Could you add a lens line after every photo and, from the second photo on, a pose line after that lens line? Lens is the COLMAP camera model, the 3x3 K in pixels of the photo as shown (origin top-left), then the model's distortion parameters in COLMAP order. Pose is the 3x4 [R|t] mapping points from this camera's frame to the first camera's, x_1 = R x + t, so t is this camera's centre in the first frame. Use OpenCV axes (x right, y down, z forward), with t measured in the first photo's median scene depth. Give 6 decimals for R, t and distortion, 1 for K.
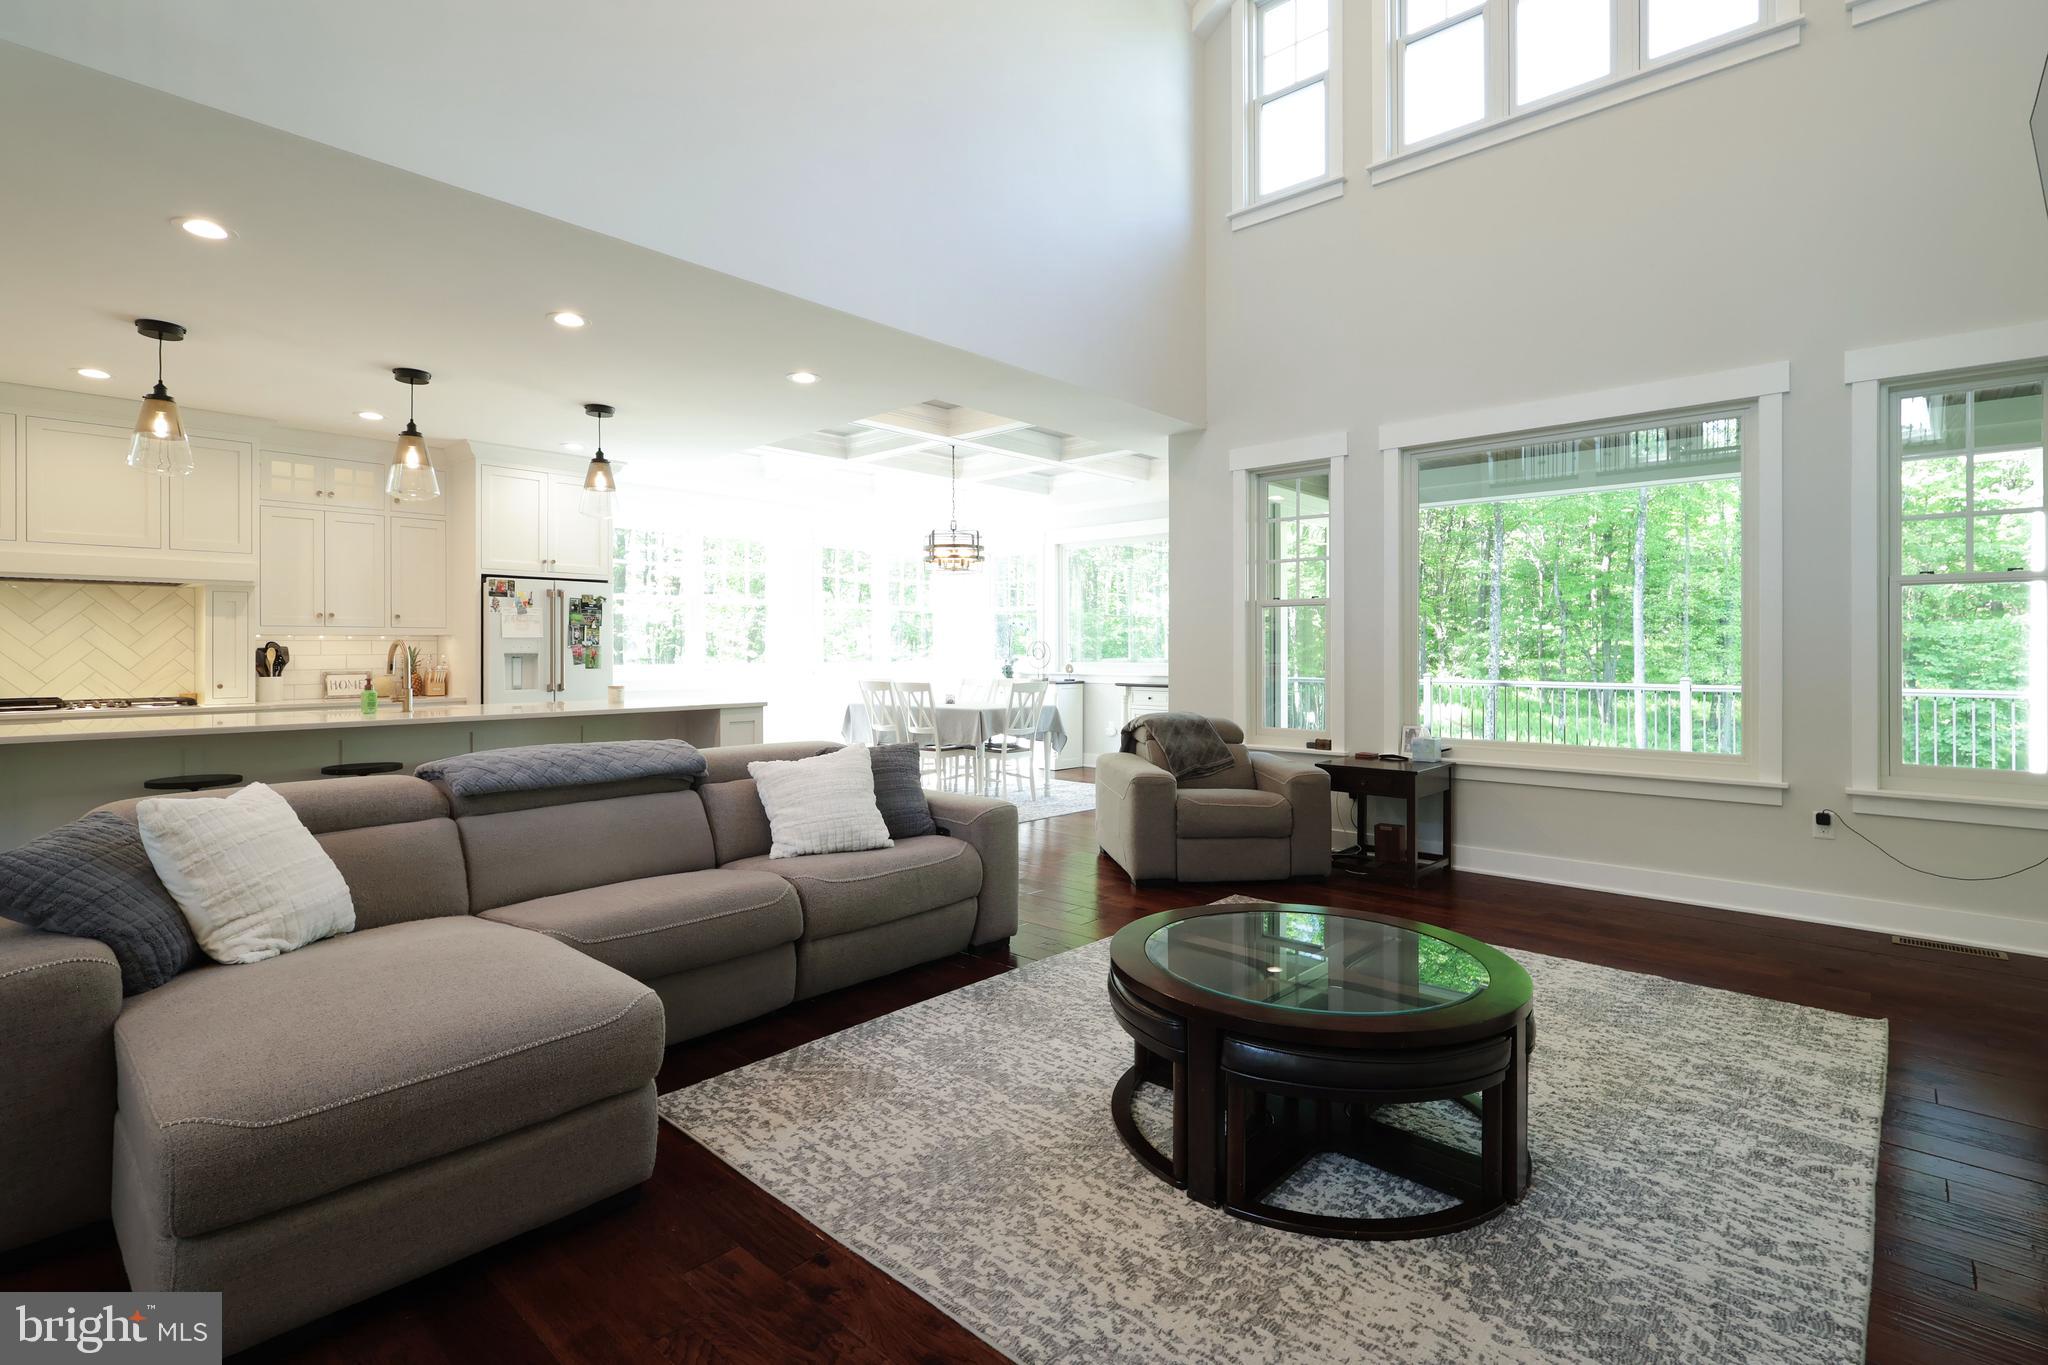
lens RADIAL K [[968.9, 0, 1018.4], [0, 968.9, 642.6], [0, 0, 1]] dist [0.001178, 0.000729]
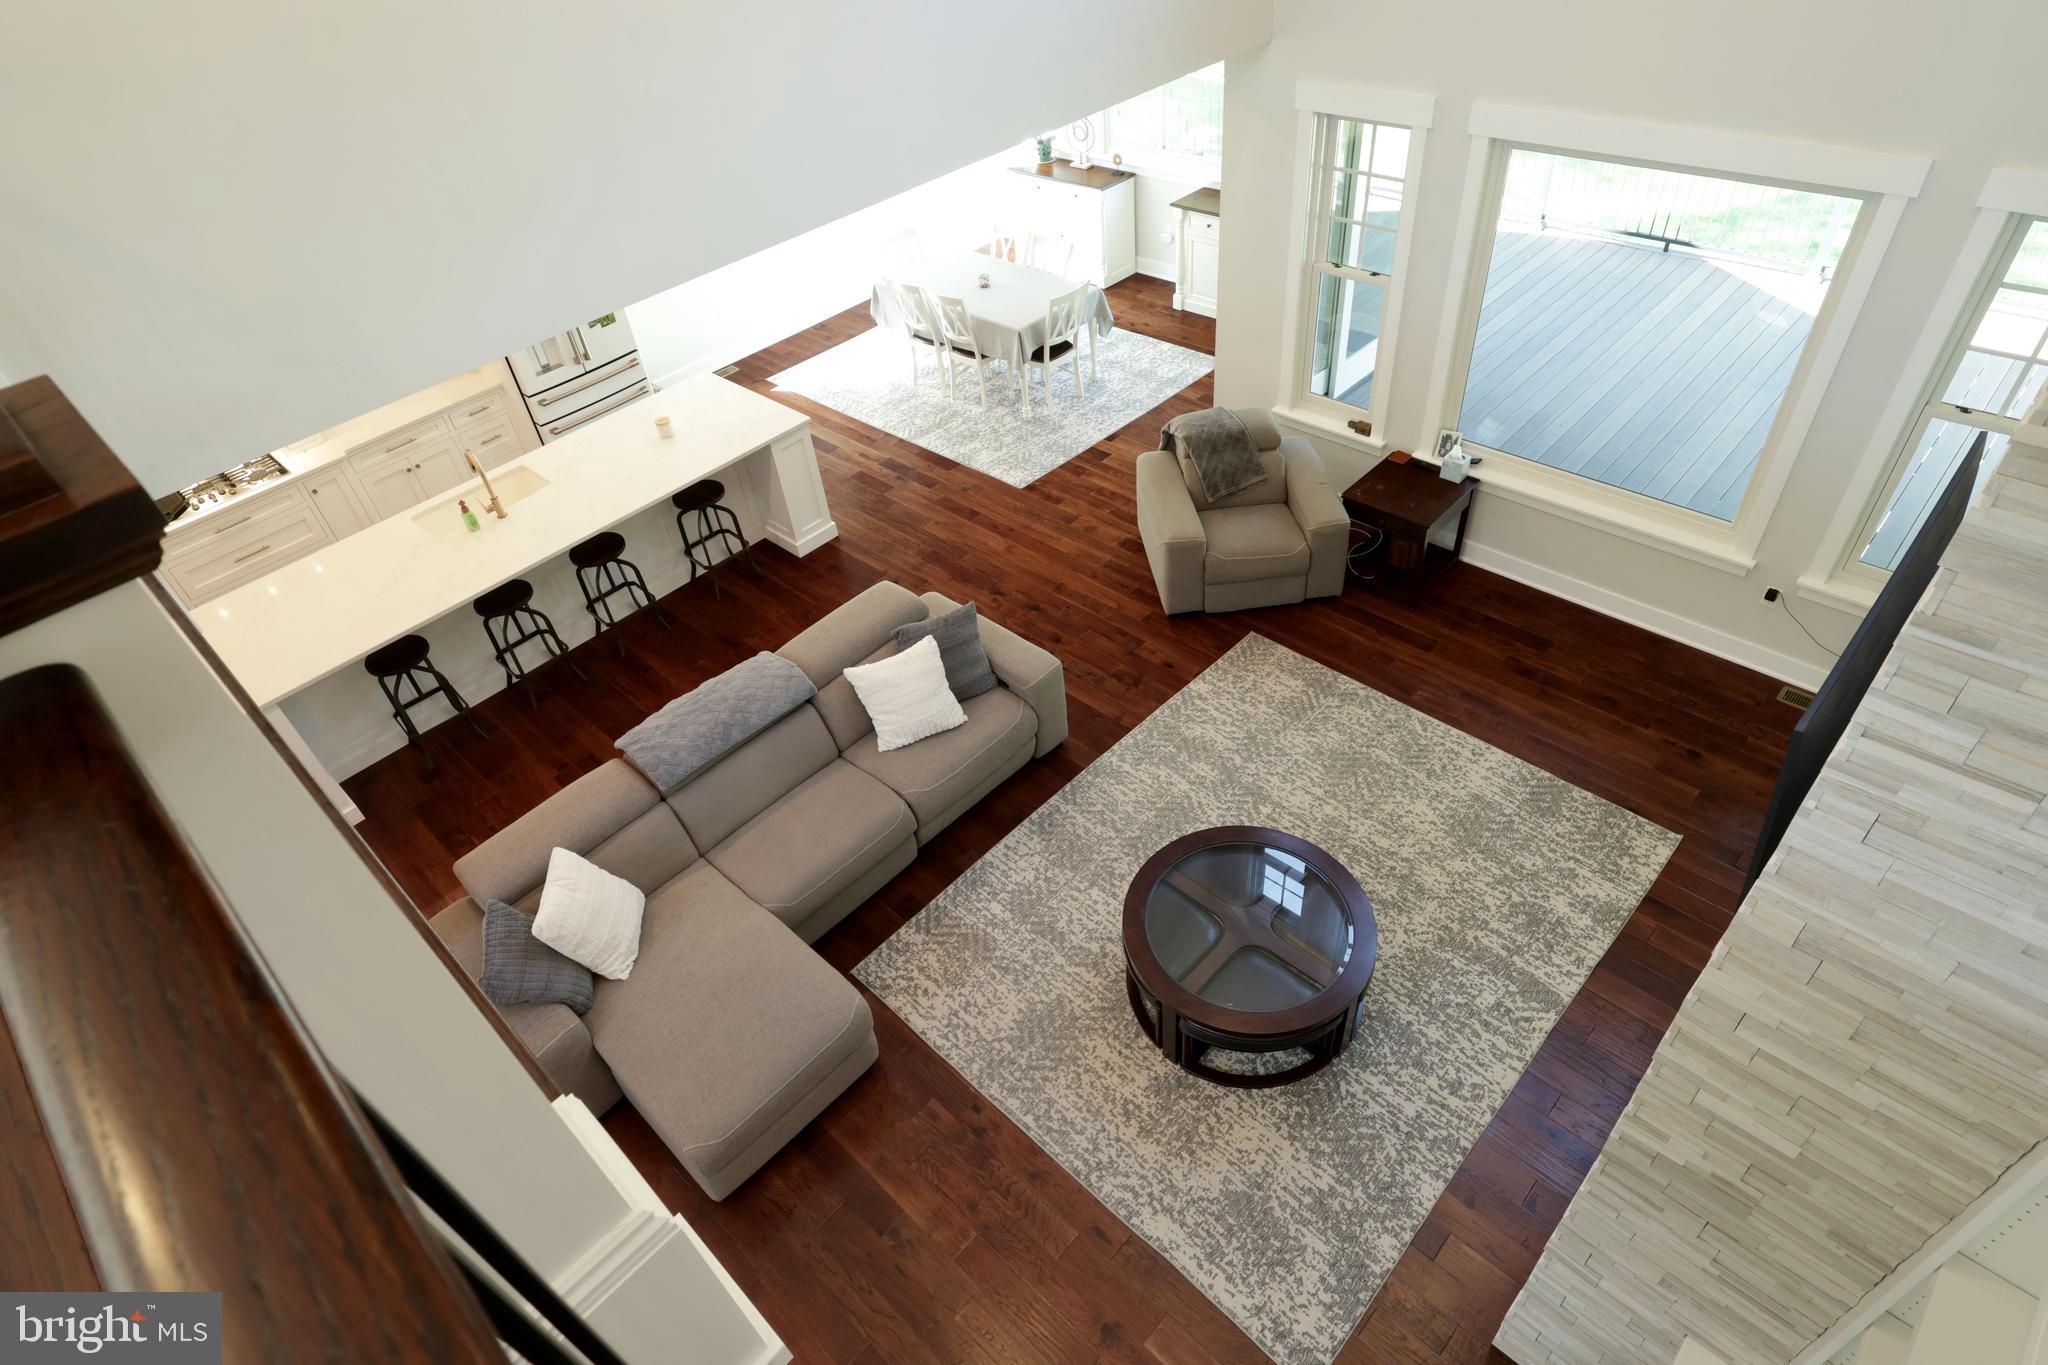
lens RADIAL K [[1109.0, 0, 1018.0], [0, 1109.0, 687.7], [0, 0, 1]] dist [-0.001237, 0.000155]
pose [[0.995579, -0.049226, -0.079994, 0.098519], [0.090323, 0.735415, 0.671570, -1.347737], [0.025770, -0.675827, 0.736610, -0.100623]]
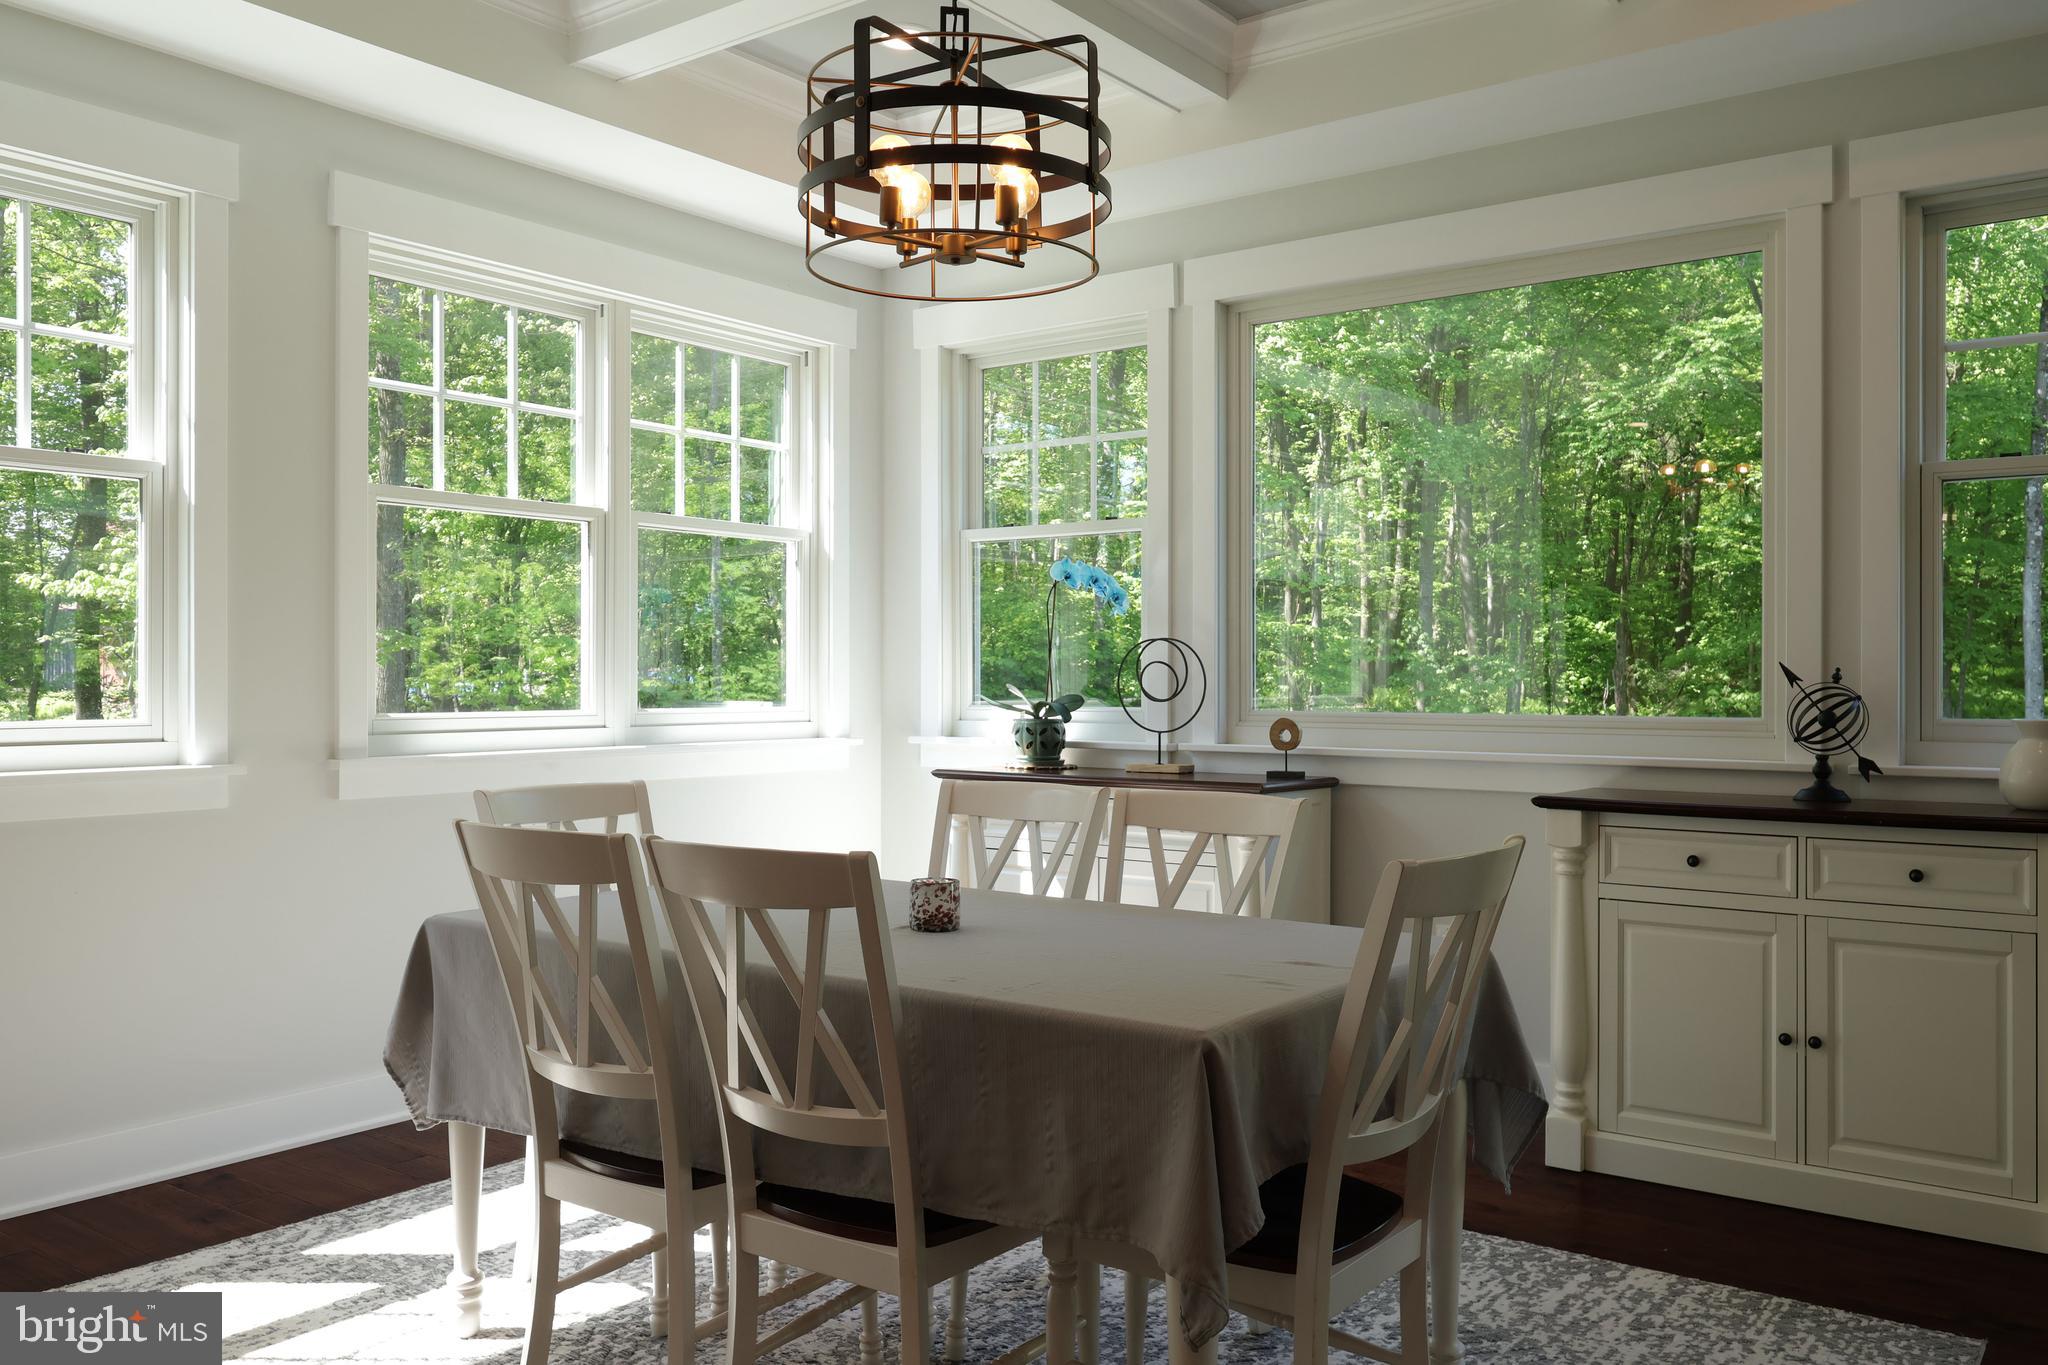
lens RADIAL K [[1608.7, 0, 1024.0], [0, 1608.7, 682.5], [0, 0, 1]] dist [0.004346, -0.001748]
pose [[0.995401, 0.000831, 0.095793, -0.316088], [-0.001435, 0.999980, 0.006232, 0.040398], [-0.095786, -0.006340, 0.995382, 2.522603]]
